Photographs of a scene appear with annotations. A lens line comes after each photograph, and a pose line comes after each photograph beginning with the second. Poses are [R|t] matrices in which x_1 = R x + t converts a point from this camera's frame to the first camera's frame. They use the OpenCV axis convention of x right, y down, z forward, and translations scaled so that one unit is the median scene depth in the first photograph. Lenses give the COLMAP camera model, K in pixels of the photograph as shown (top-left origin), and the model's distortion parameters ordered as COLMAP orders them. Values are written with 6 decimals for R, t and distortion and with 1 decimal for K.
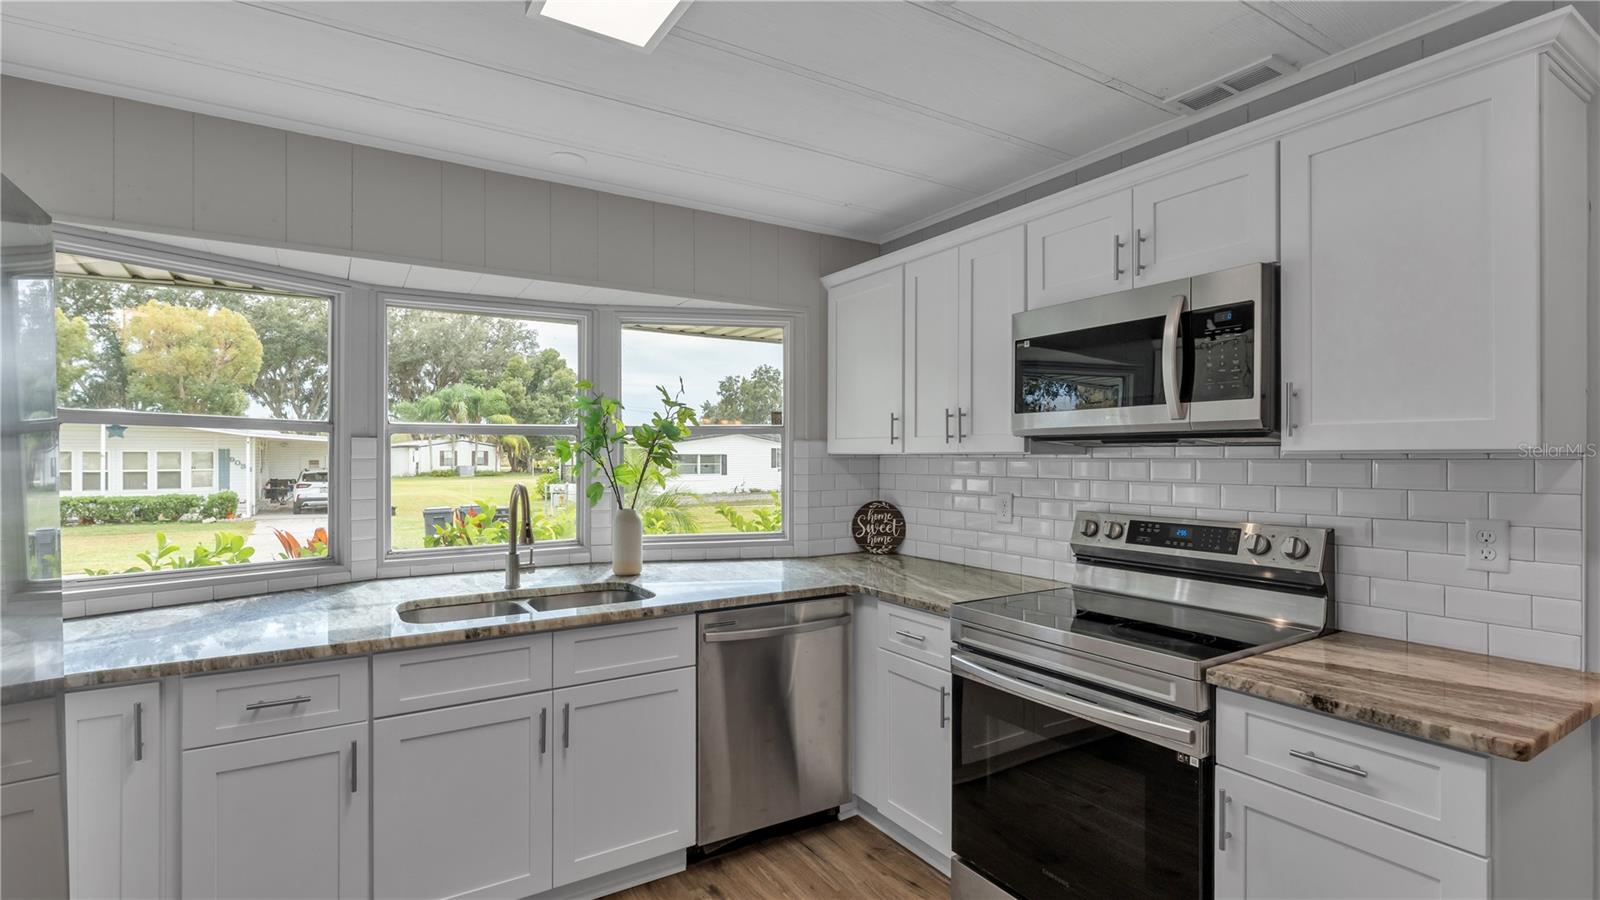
lens RADIAL K [[729.1, 0, 796.2], [0, 729.1, 456.3], [0, 0, 1]] dist [0.003025, -0.001411]
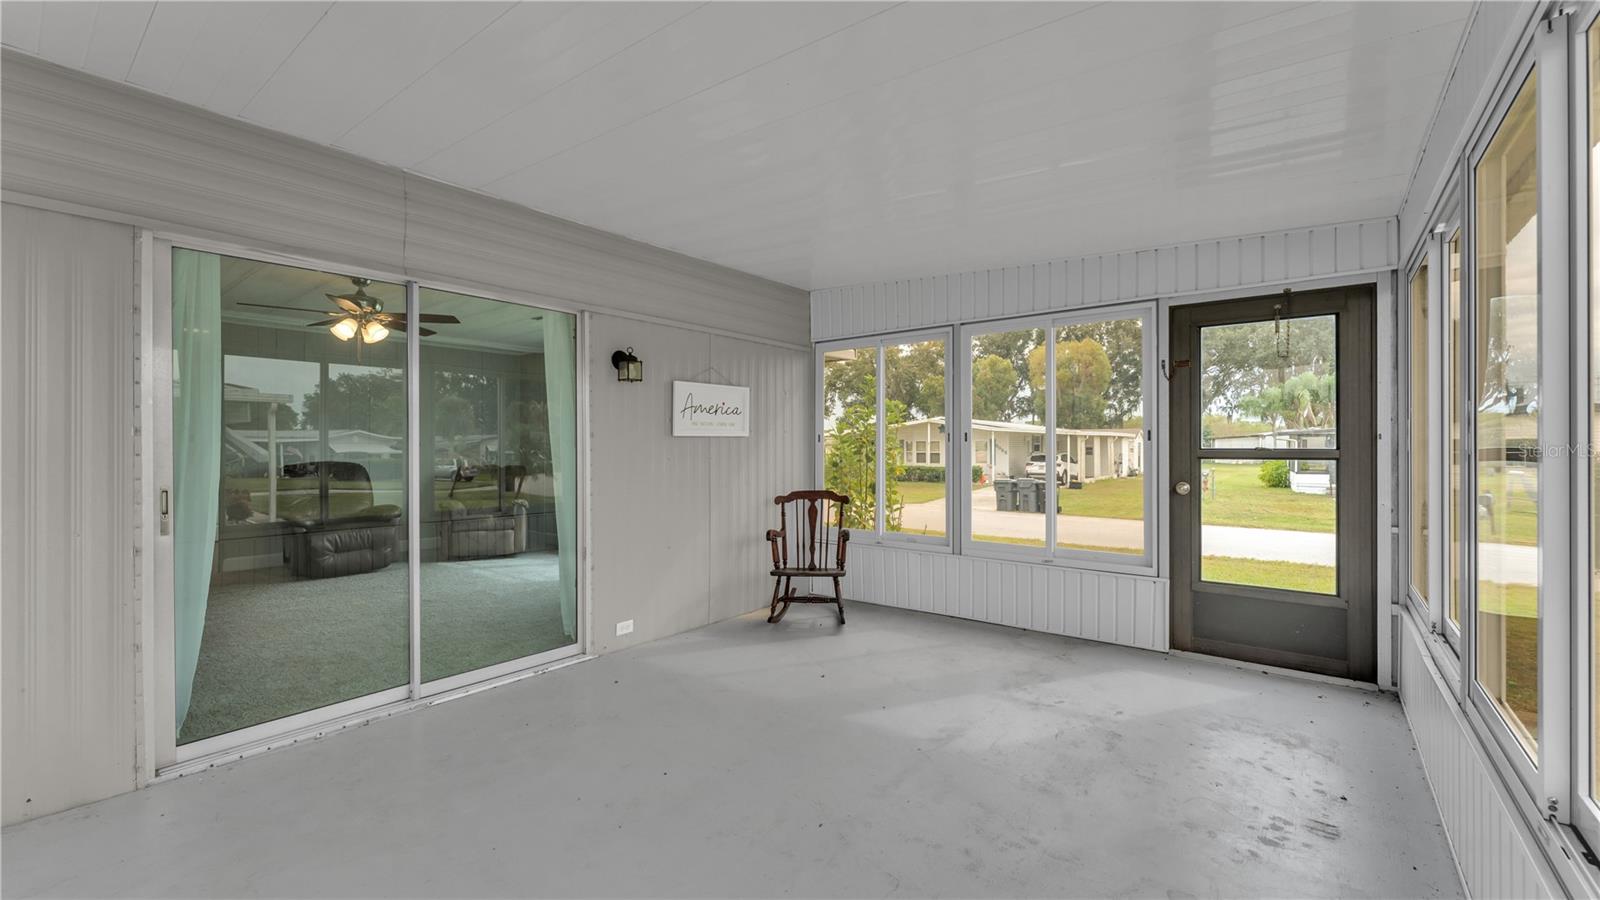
lens RADIAL K [[635.7, 0, 801.3], [0, 635.7, 442.3], [0, 0, 1]] dist [0.000818, -0.000386]
pose [[0.334441, -0.006700, -0.942393, 3.584595], [0.000343, 0.999976, -0.006988, 0.059223], [0.942417, 0.002014, 0.334435, 1.612208]]
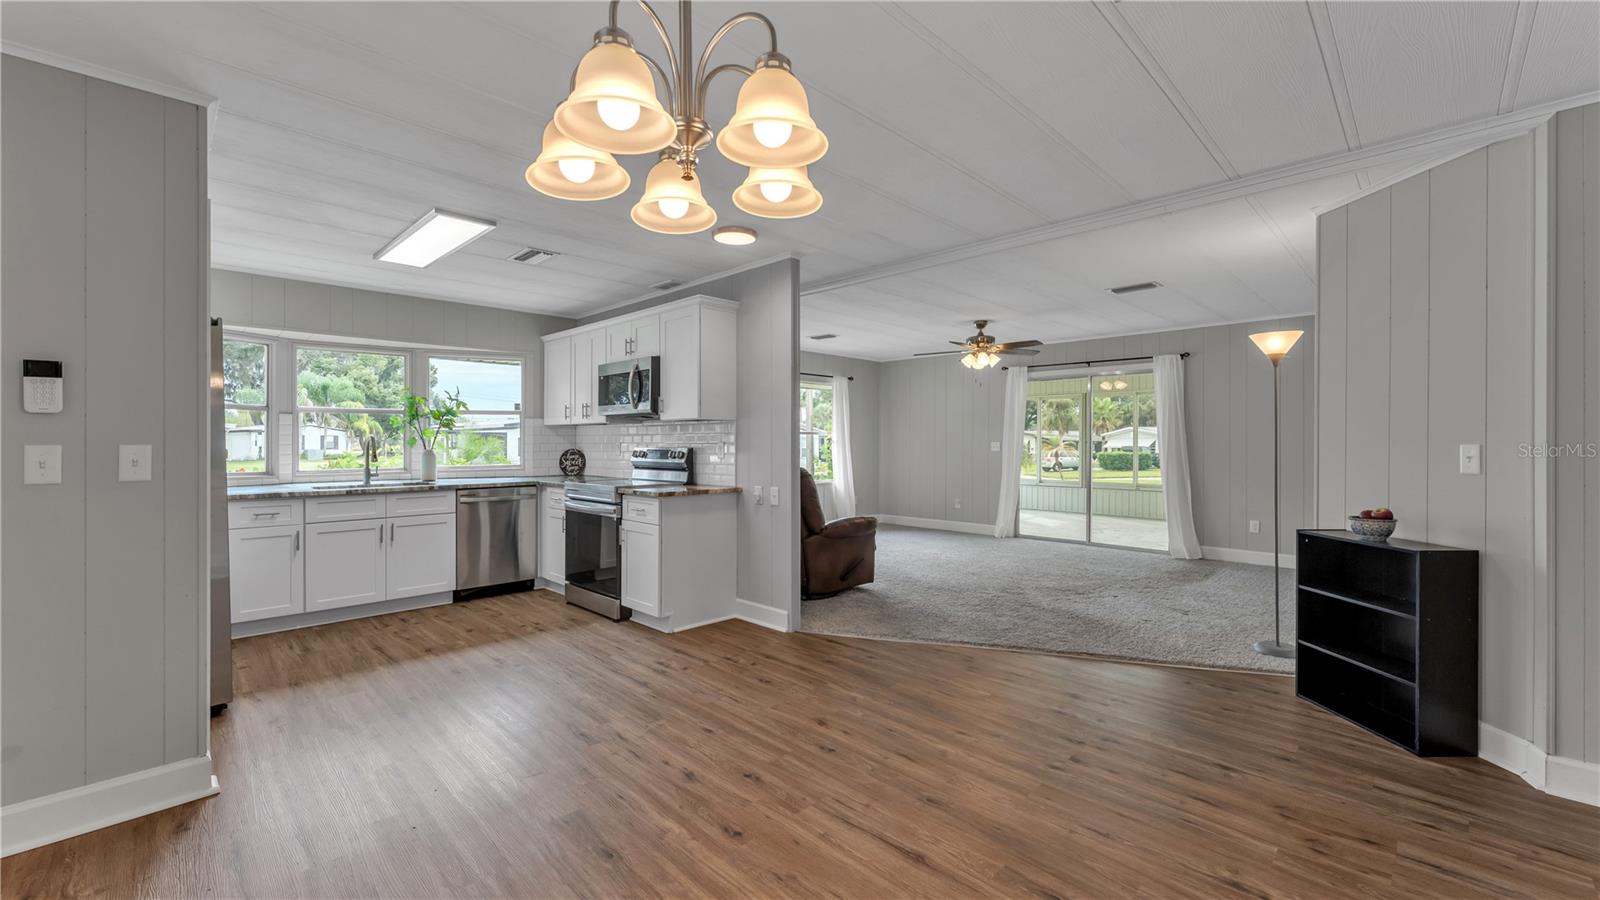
lens RADIAL K [[635.7, 0, 794.4], [0, 635.7, 442.3], [0, 0, 1]] dist [0.000818, -0.000386]
pose [[0.974982, -0.000088, 0.222286, 0.408391], [0.000019, 1.000000, 0.000311, 0.054060], [-0.222286, -0.000299, 0.974982, -1.069682]]
